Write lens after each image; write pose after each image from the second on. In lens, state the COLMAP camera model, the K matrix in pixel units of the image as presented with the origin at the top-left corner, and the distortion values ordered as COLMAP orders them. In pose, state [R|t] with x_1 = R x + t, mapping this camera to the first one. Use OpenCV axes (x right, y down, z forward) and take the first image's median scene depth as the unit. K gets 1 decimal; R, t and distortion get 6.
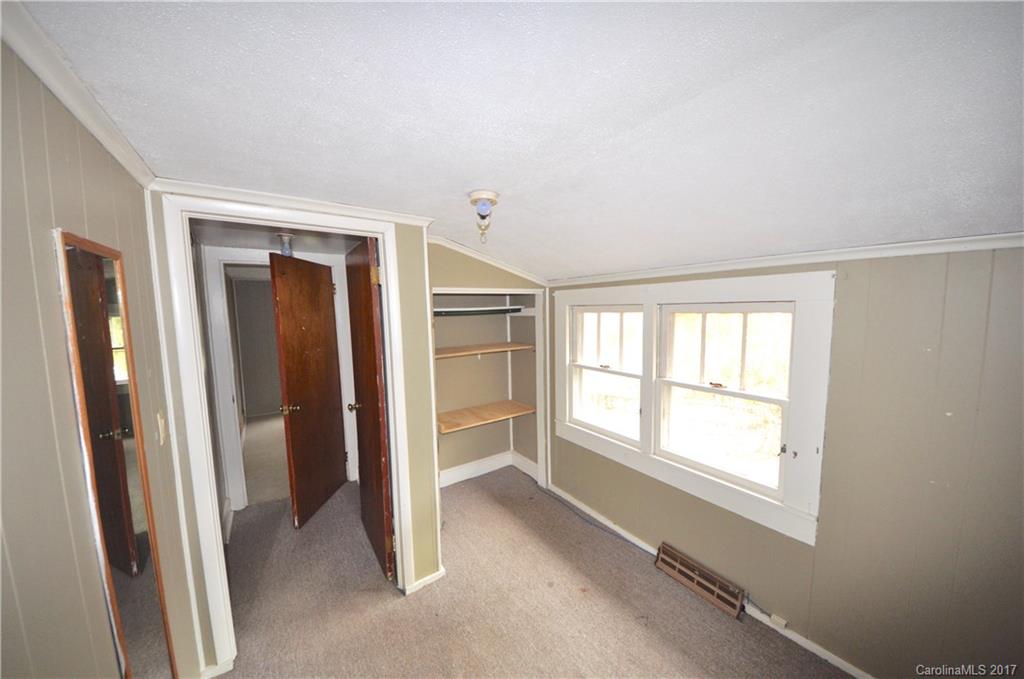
lens RADIAL K [[358.3, 0, 606.4], [0, 358.3, 336.2], [0, 0, 1]] dist [-0.000831, -0.000053]
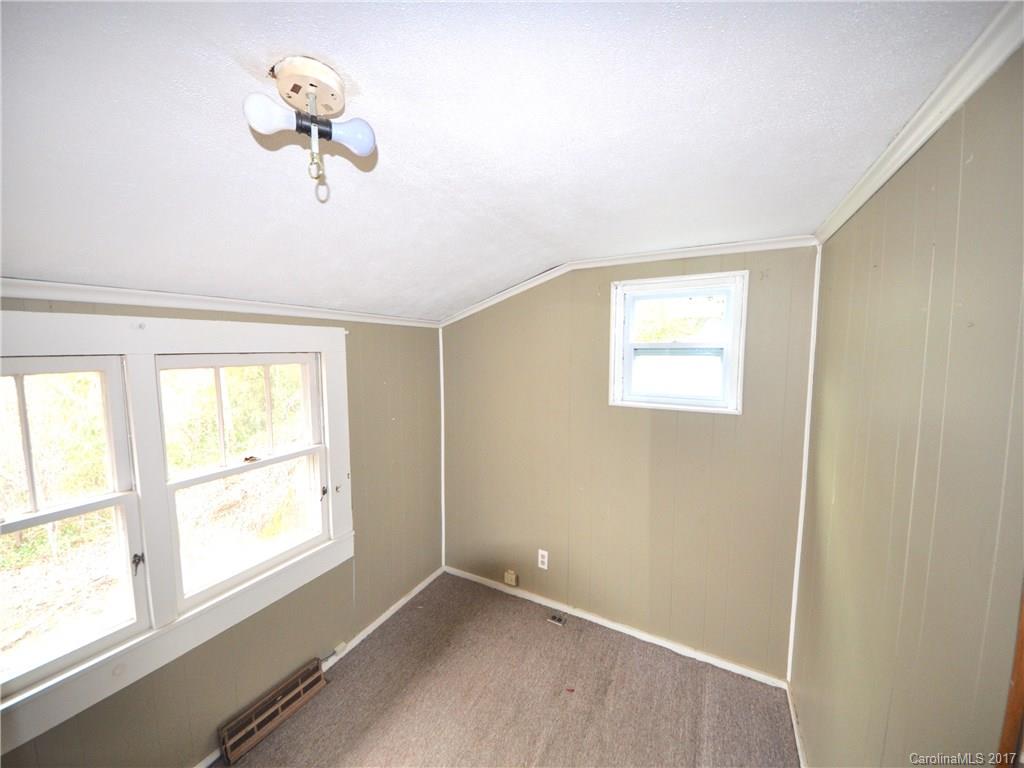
lens RADIAL K [[353.9, 0, 505.1], [0, 353.9, 381.6], [0, 0, 1]] dist [0.002711, -0.011991]
pose [[-0.275759, -0.070206, 0.958660, -0.603422], [0.094852, 0.990474, 0.099820, -0.057952], [-0.956535, 0.118457, -0.266473, 0.694208]]
